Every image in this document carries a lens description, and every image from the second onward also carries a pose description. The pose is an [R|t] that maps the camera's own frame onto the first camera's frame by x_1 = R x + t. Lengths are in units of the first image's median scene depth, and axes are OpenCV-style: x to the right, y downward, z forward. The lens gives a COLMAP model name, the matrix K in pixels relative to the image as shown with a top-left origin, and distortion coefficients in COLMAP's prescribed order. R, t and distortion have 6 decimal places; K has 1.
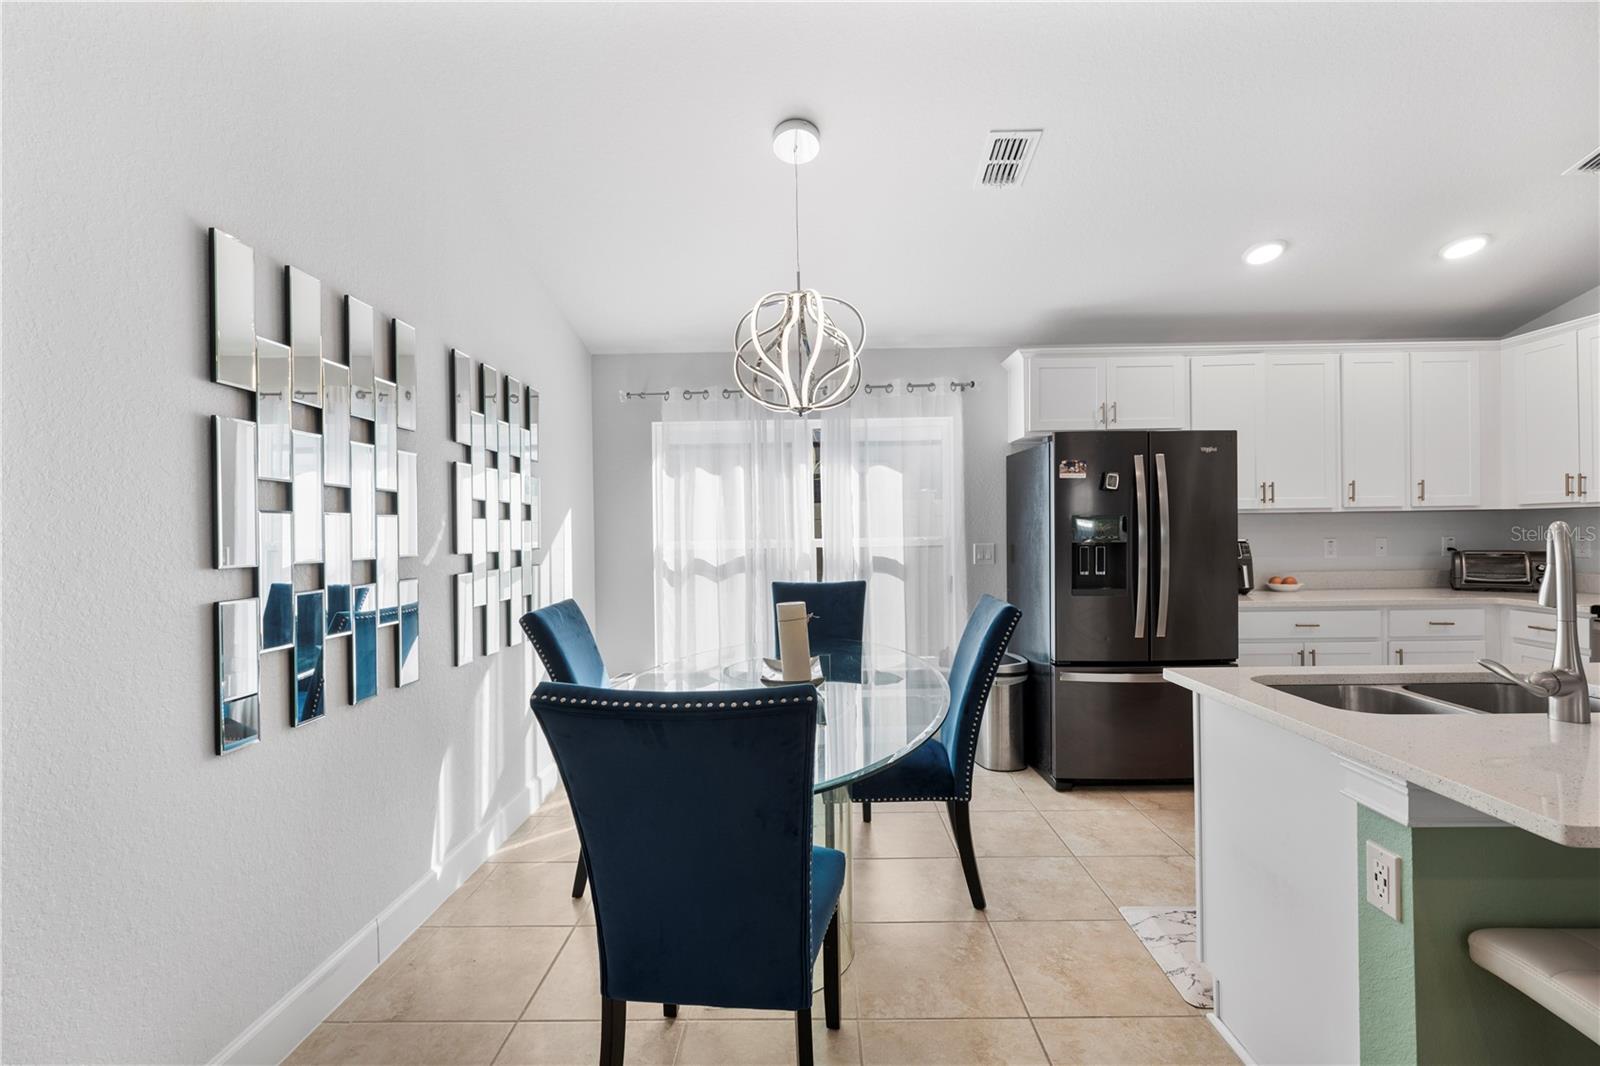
lens RADIAL K [[707.4, 0, 795.6], [0, 707.4, 527.9], [0, 0, 1]] dist [-0.003628, -0.000463]
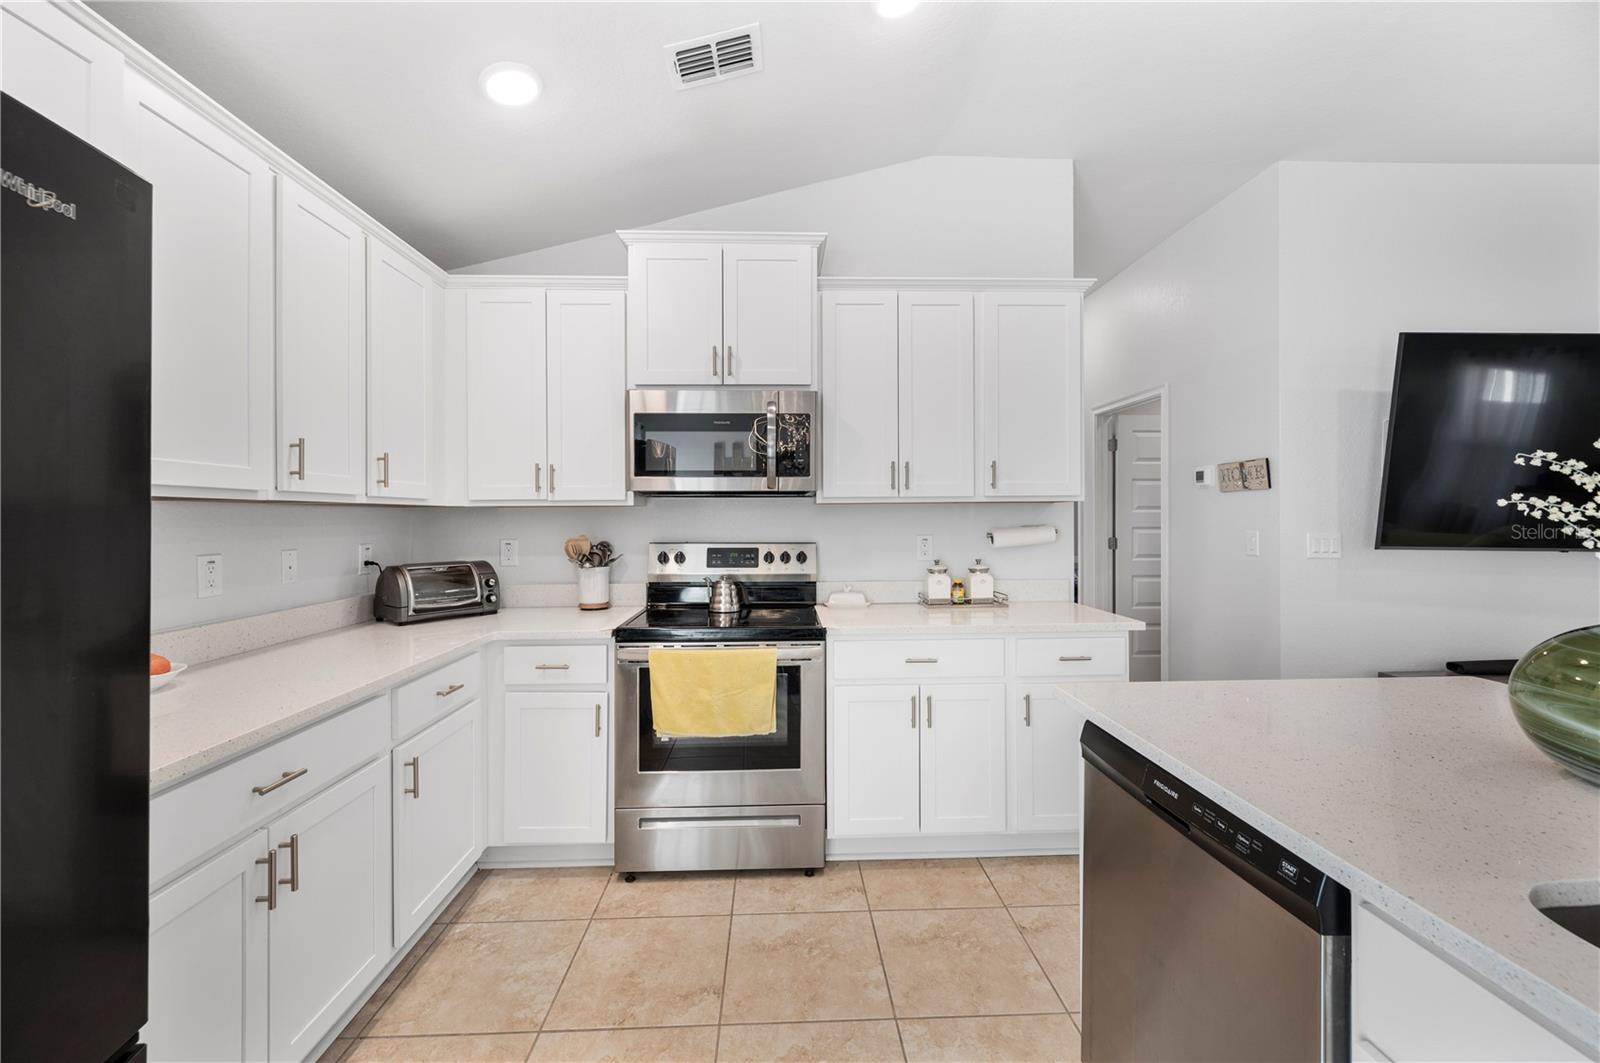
lens RADIAL K [[637.9, 0, 803.9], [0, 637.9, 529.1], [0, 0, 1]] dist [-0.001669, -0.000395]
pose [[-0.066278, -0.000498, 0.997801, 0.318788], [0.001173, 0.999999, 0.000577, -0.002516], [-0.997801, 0.001209, -0.066277, 0.674299]]
